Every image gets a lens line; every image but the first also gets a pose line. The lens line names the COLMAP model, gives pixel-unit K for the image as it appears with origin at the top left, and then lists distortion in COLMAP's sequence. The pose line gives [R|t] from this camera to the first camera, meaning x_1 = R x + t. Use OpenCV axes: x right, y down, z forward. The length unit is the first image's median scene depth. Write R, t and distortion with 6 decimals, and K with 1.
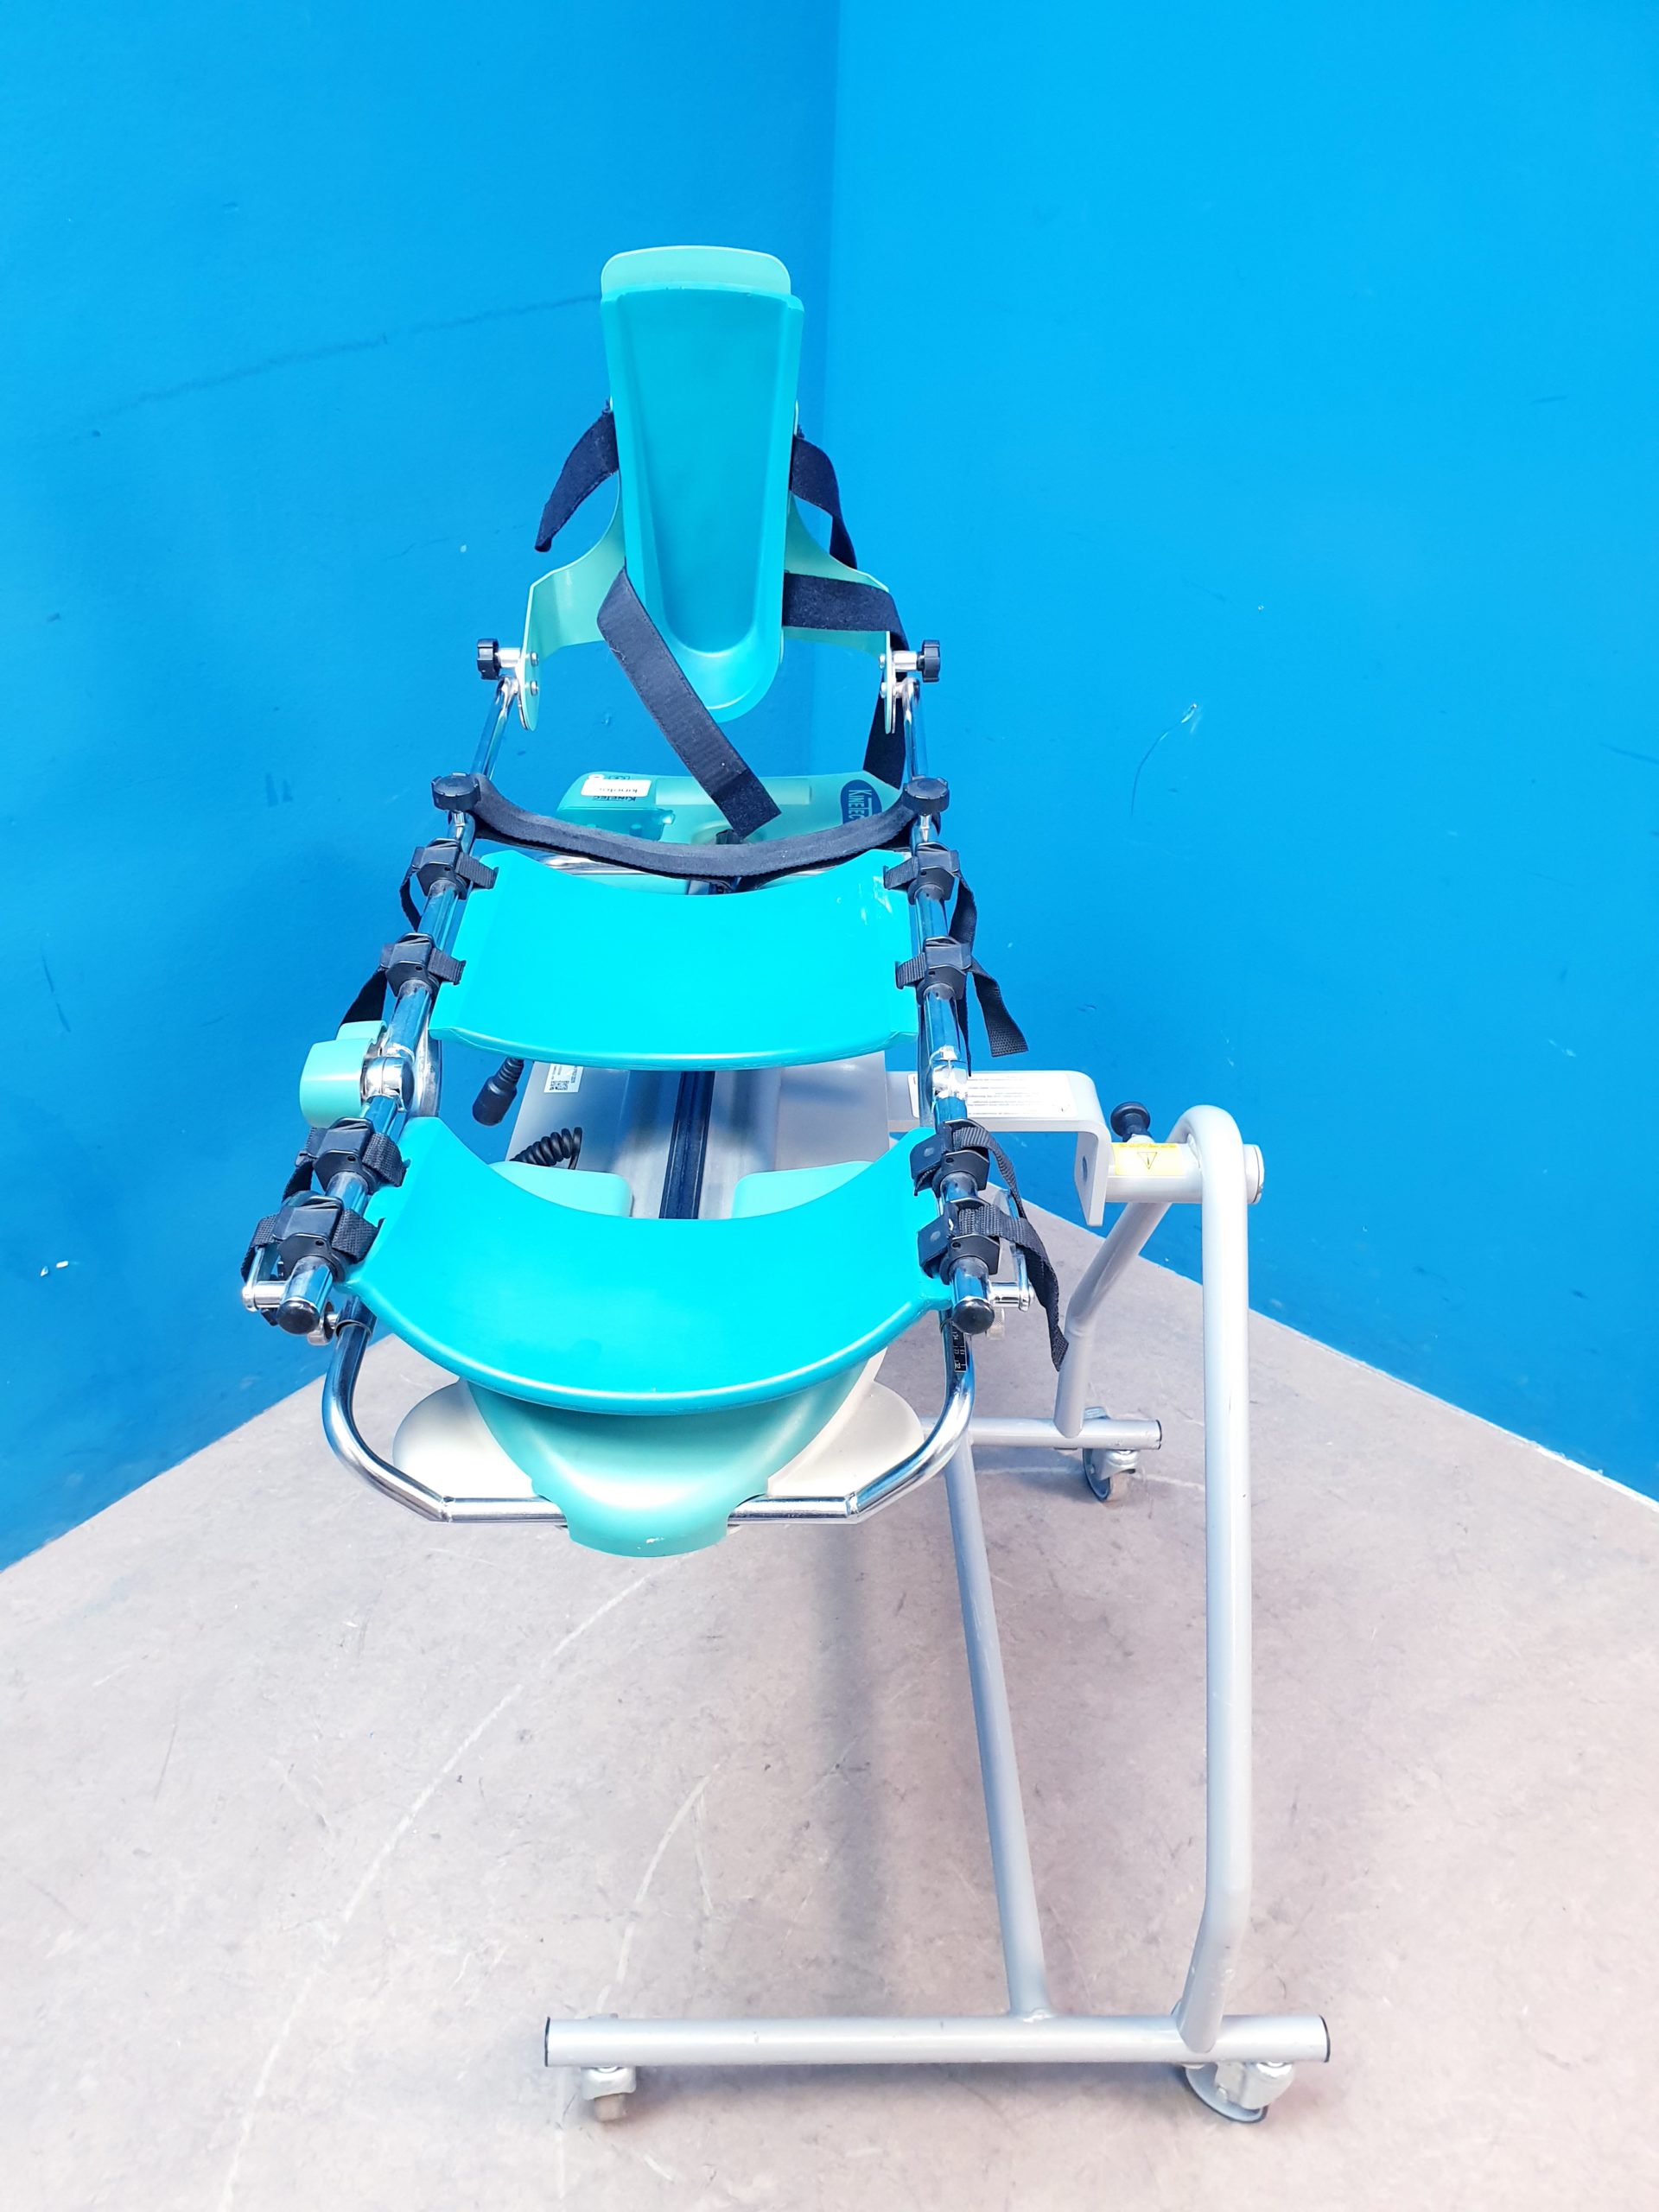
lens RADIAL K [[1717.0, 0, 810.9], [0, 1717.0, 1105.7], [0, 0, 1]] dist [-0.026122, 0.069417]
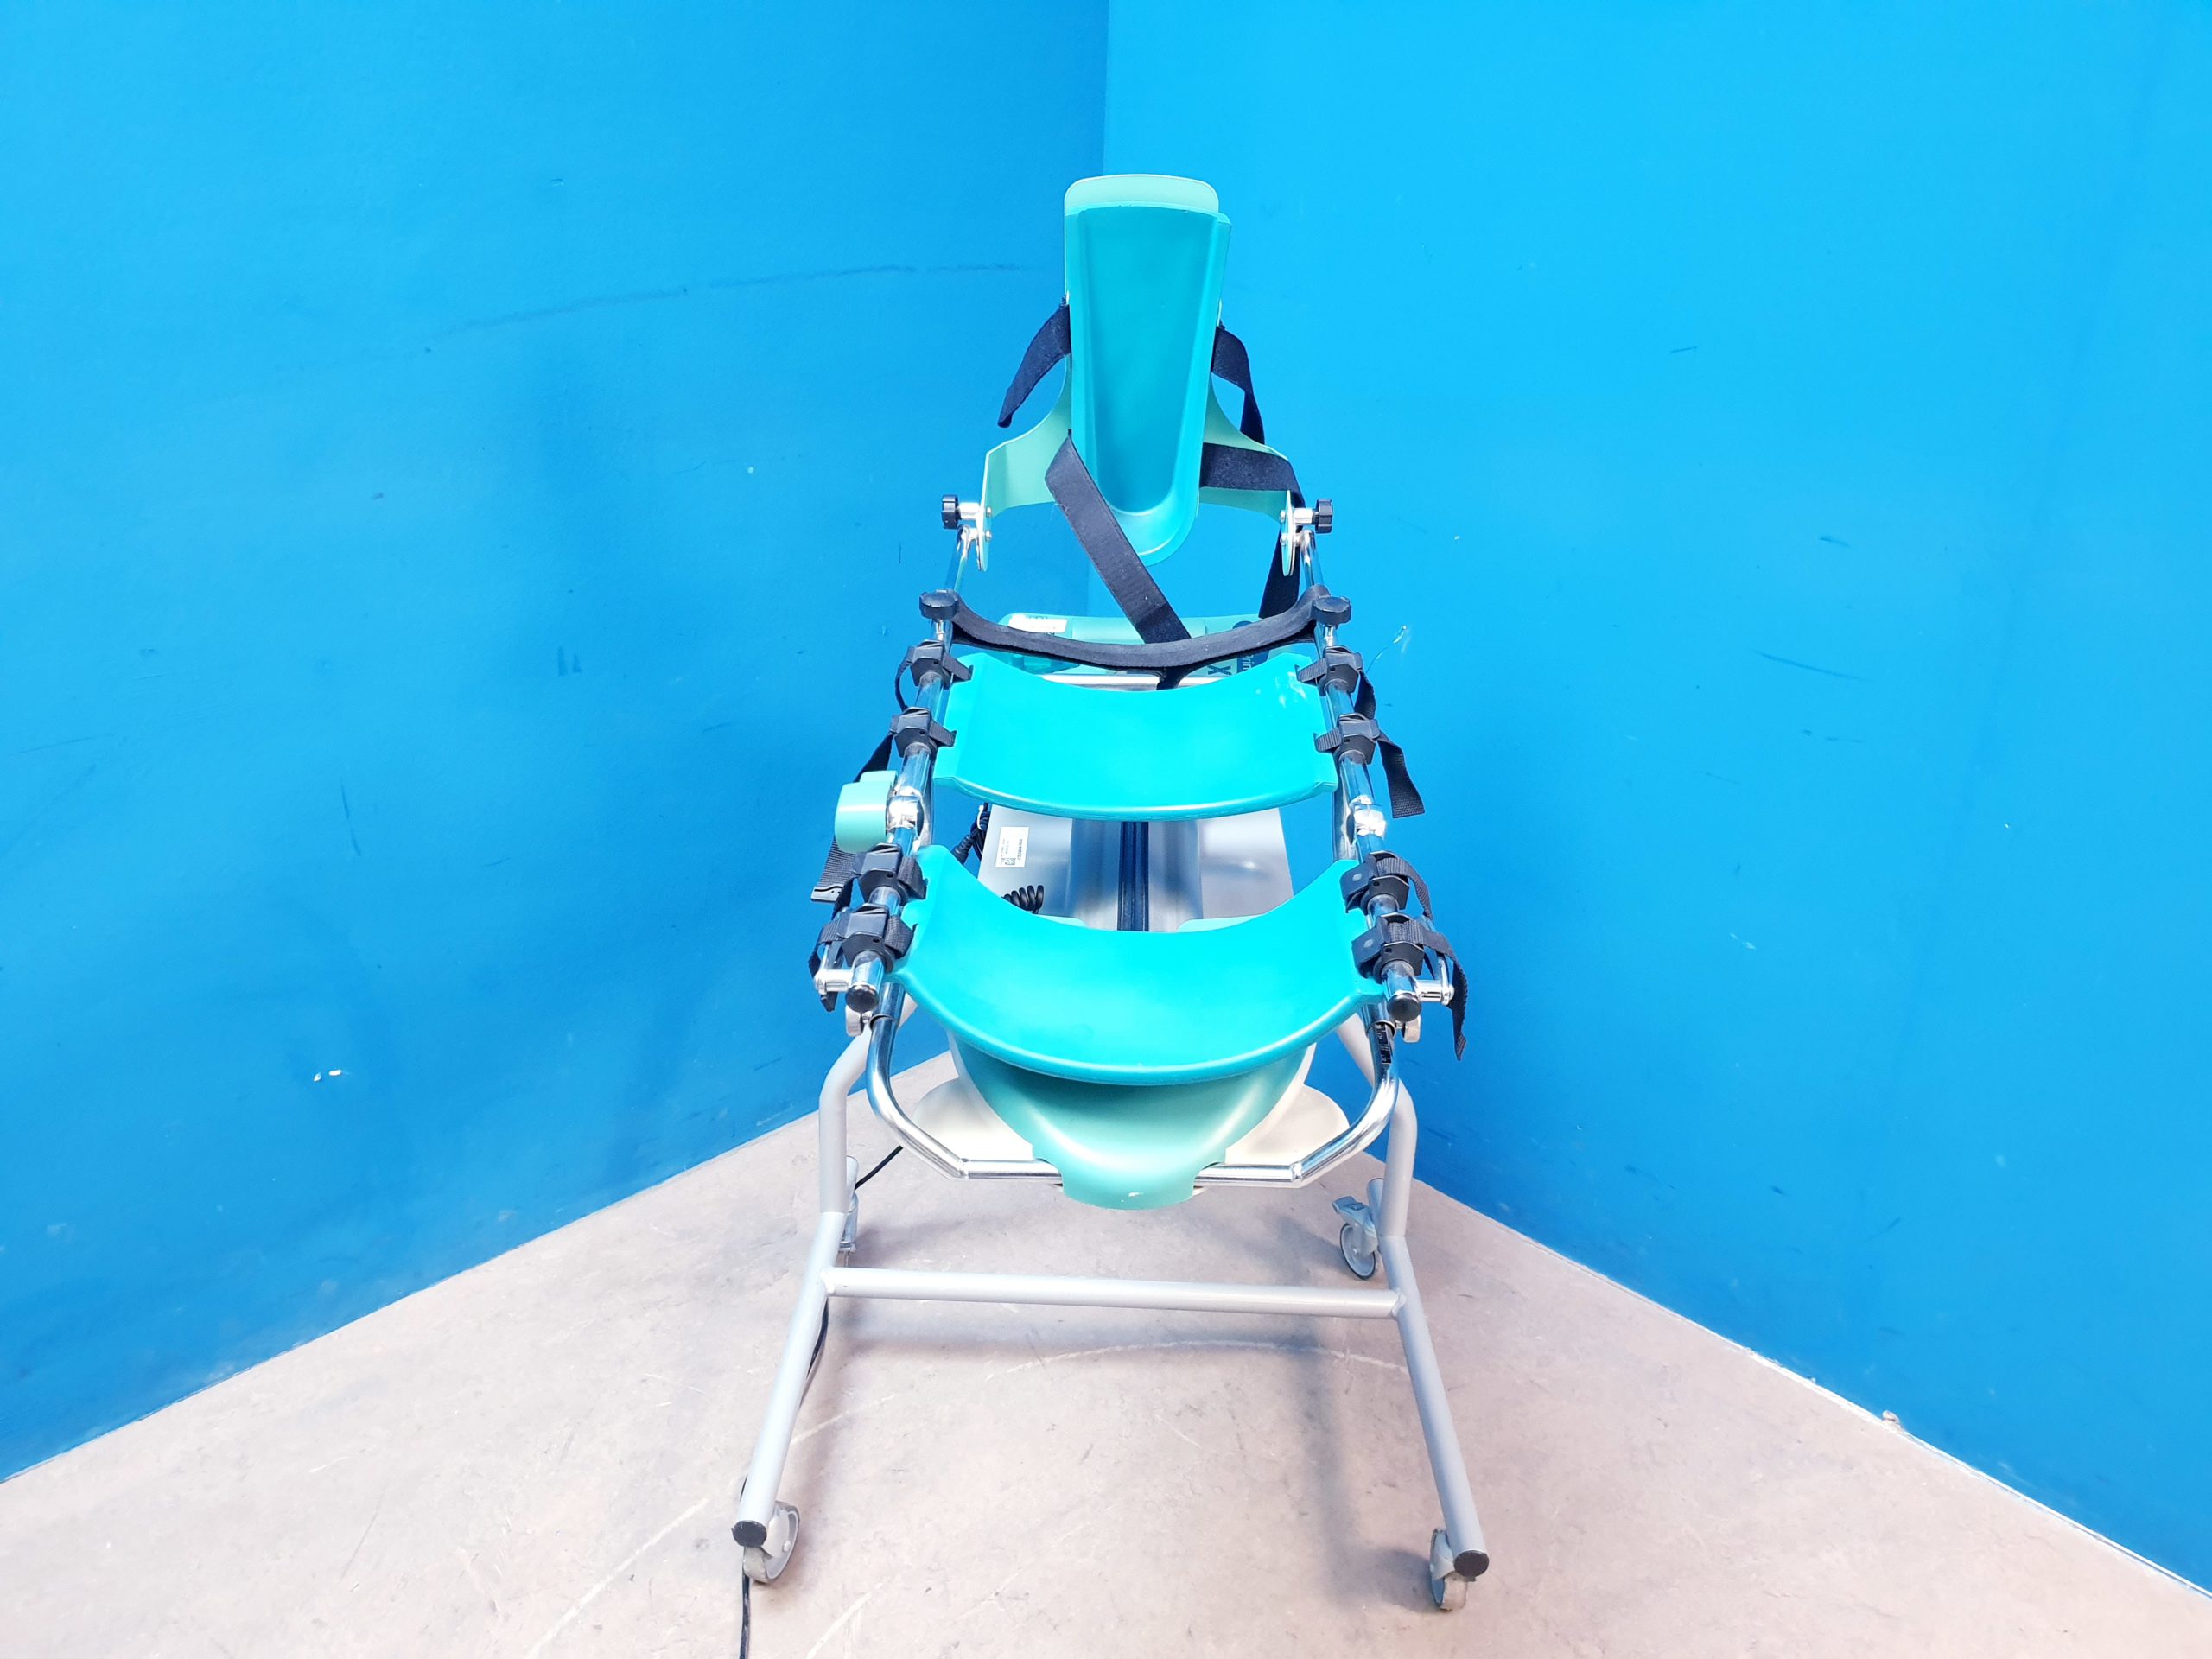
lens RADIAL K [[1710.2, 0, 1094.0], [0, 1710.2, 823.0], [0, 0, 1]] dist [-0.053232, 0.121863]
pose [[0.996232, 0.033336, -0.080066, 0.139509], [-0.047210, 0.982861, -0.178198, 0.112501], [0.072753, 0.181307, 0.980732, -0.072087]]
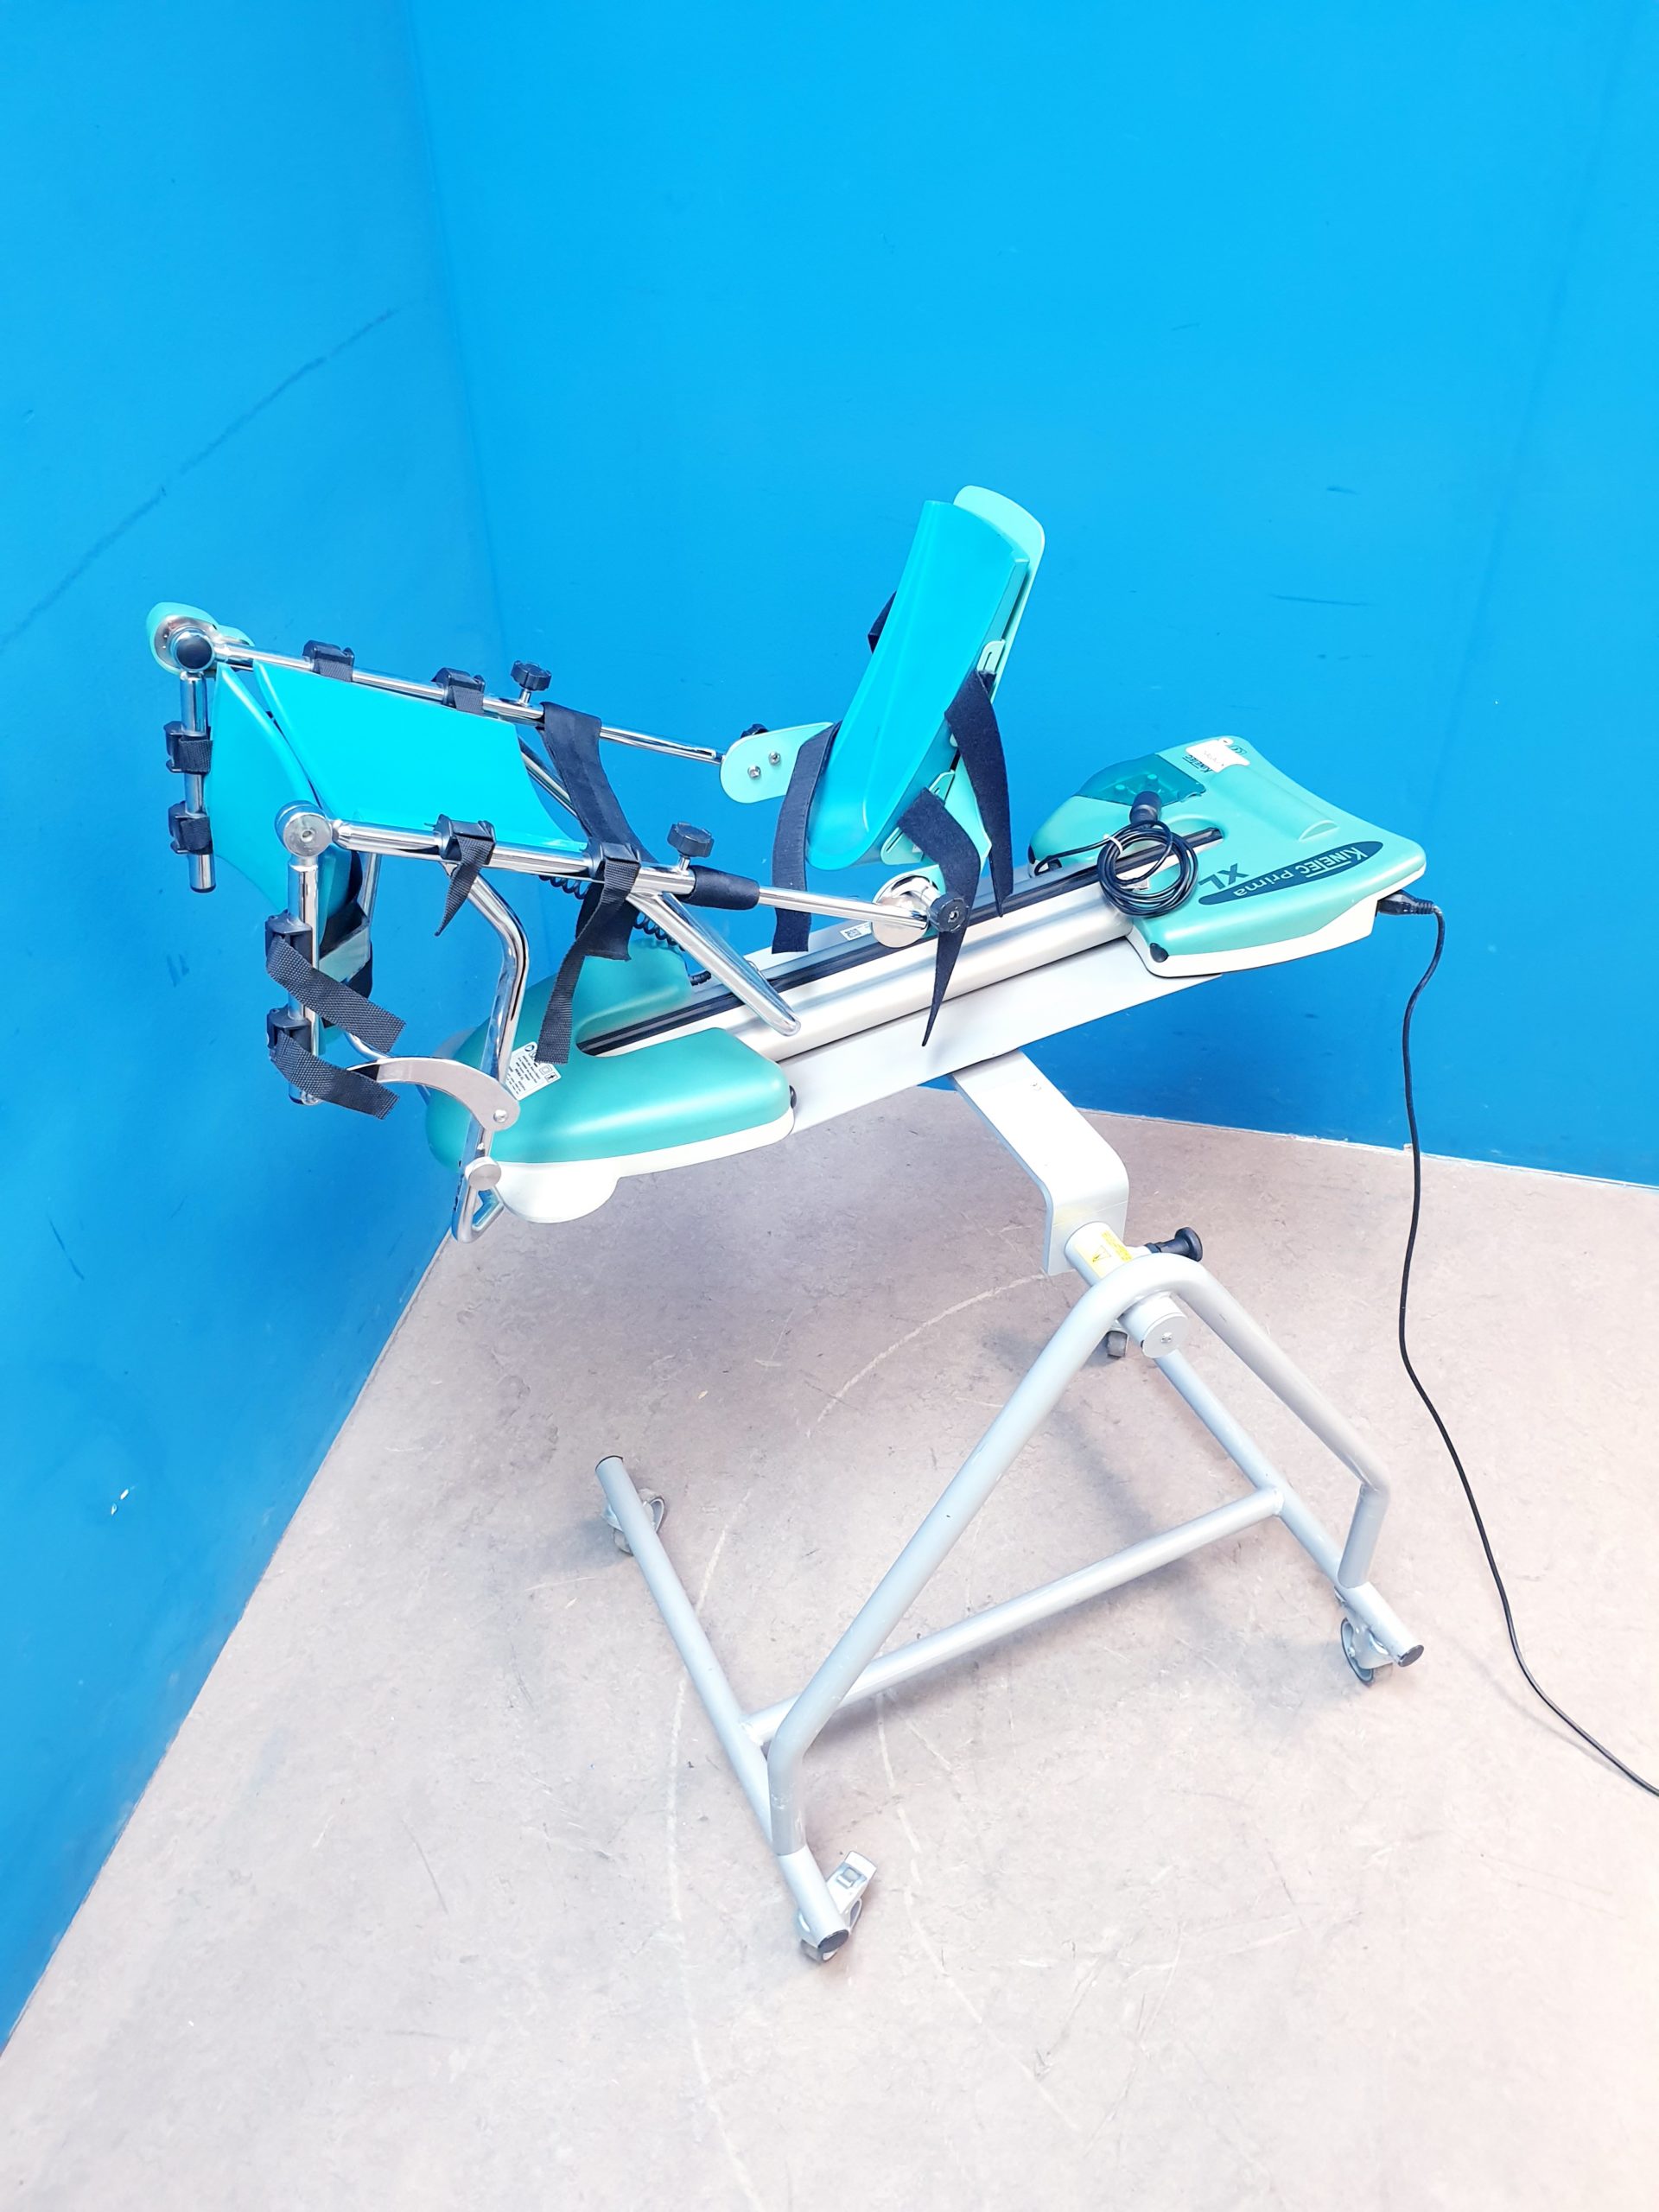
lens RADIAL K [[1711.4, 0, 830.7], [0, 1711.4, 1089.5], [0, 0, 1]] dist [0.005646, 0.011454]
pose [[0.888159, -0.331988, 0.317739, -0.329094], [0.285231, 0.940383, 0.185264, -0.202878], [-0.360302, -0.073914, 0.929903, -0.044800]]
